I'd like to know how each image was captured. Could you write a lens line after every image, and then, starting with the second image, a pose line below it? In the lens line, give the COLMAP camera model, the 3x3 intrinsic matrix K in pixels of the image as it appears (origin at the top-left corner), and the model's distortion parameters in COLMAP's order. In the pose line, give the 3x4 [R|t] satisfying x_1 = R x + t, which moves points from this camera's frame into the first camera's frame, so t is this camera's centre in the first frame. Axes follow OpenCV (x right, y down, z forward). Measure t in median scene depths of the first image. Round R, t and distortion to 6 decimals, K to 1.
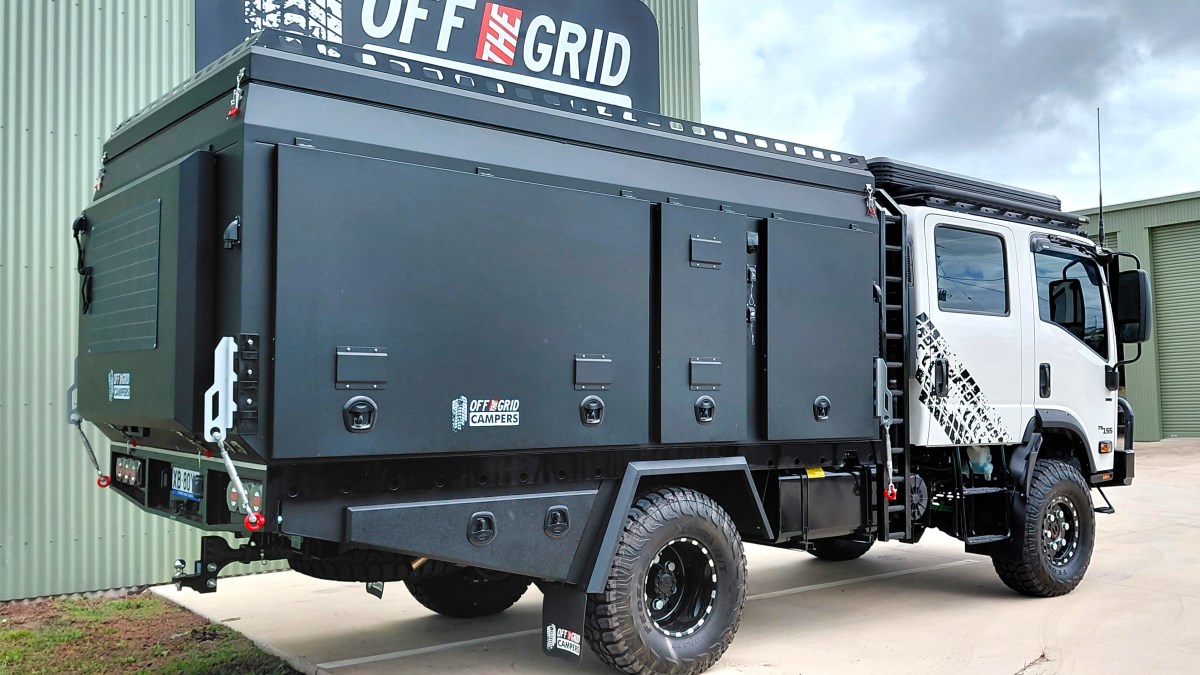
lens RADIAL K [[1059.3, 0, 617.9], [0, 1059.3, 341.0], [0, 0, 1]] dist [0.169235, -0.376308]
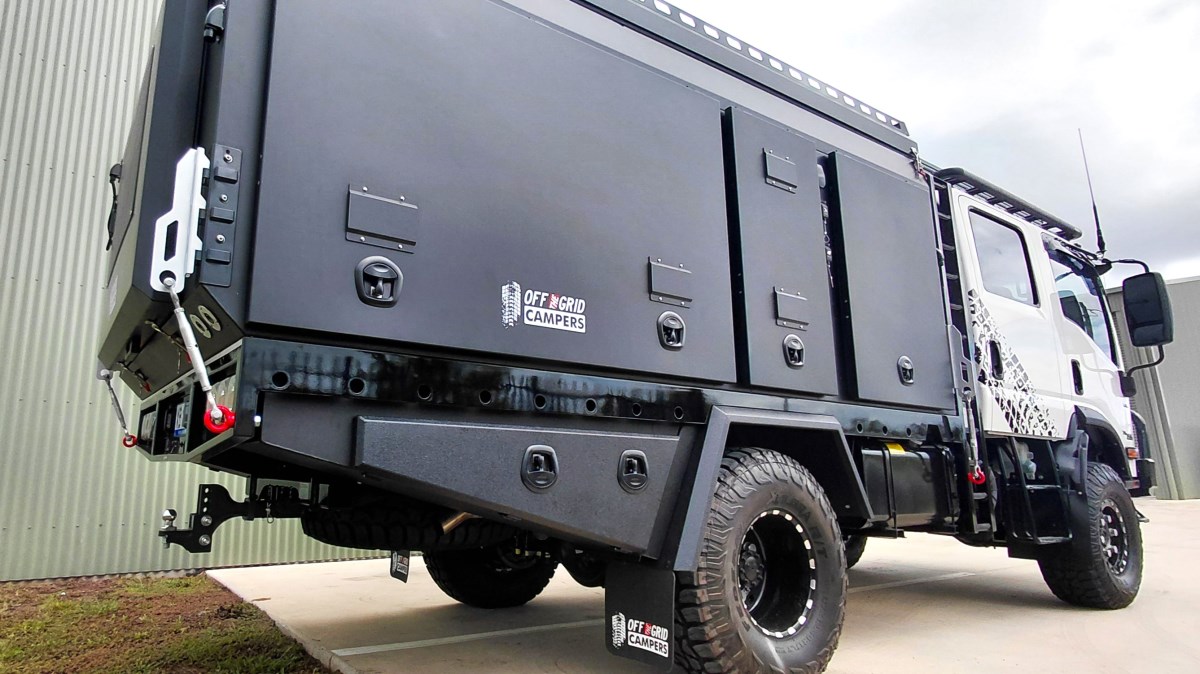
lens RADIAL K [[672.3, 0, 464.2], [0, 672.3, 340.5], [0, 0, 1]] dist [-0.007734, -0.000440]
pose [[0.990935, -0.012647, -0.133742, -0.100335], [-0.007312, 0.989005, -0.147703, 0.135627], [0.134140, 0.147342, 0.979947, 0.459462]]
